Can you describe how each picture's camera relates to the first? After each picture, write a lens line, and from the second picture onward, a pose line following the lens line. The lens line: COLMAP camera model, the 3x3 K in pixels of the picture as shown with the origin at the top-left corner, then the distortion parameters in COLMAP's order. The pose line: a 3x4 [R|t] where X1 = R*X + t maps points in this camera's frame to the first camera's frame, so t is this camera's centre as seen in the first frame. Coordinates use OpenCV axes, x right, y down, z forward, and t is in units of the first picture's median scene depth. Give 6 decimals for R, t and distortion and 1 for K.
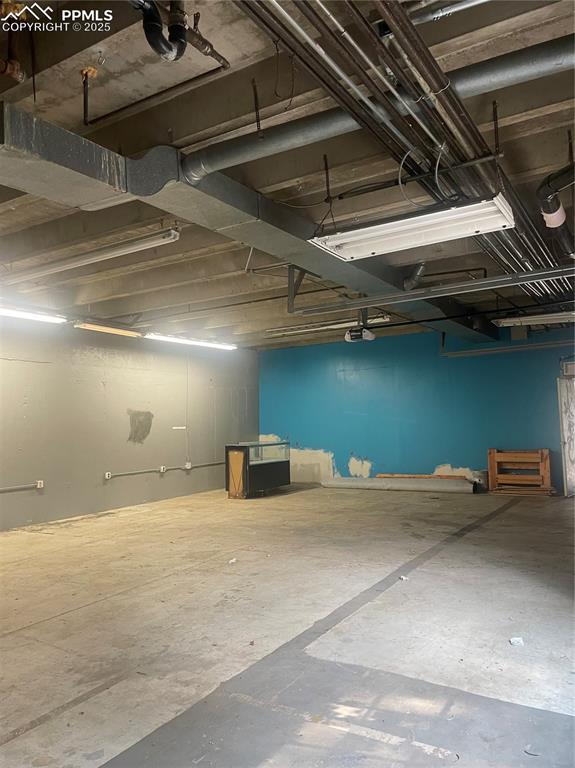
lens RADIAL K [[591.5, 0, 301.3], [0, 591.5, 382.7], [0, 0, 1]] dist [0.102605, -0.153717]
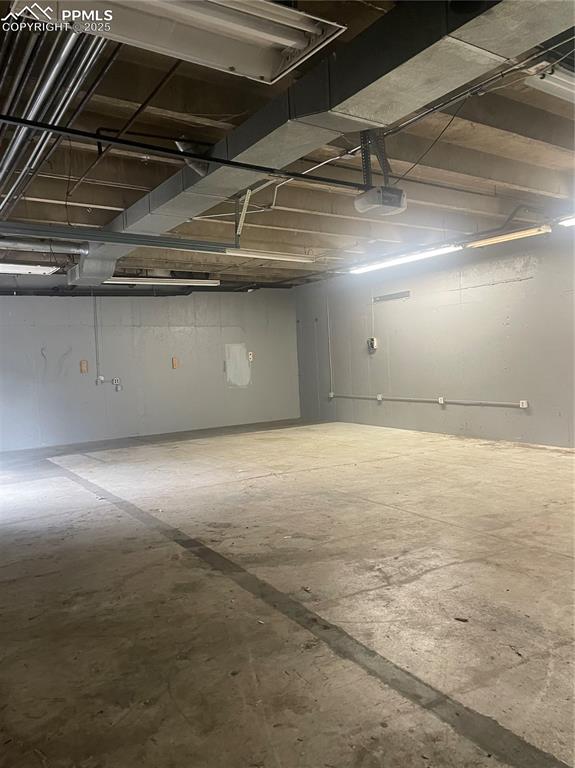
lens RADIAL K [[591.5, 0, 301.3], [0, 591.5, 382.7], [0, 0, 1]] dist [0.102605, -0.153717]
pose [[-0.432197, 0.082446, -0.898002, 0.683890], [0.109175, 0.993271, 0.038648, 0.061691], [0.895146, -0.081336, -0.438290, 1.236429]]
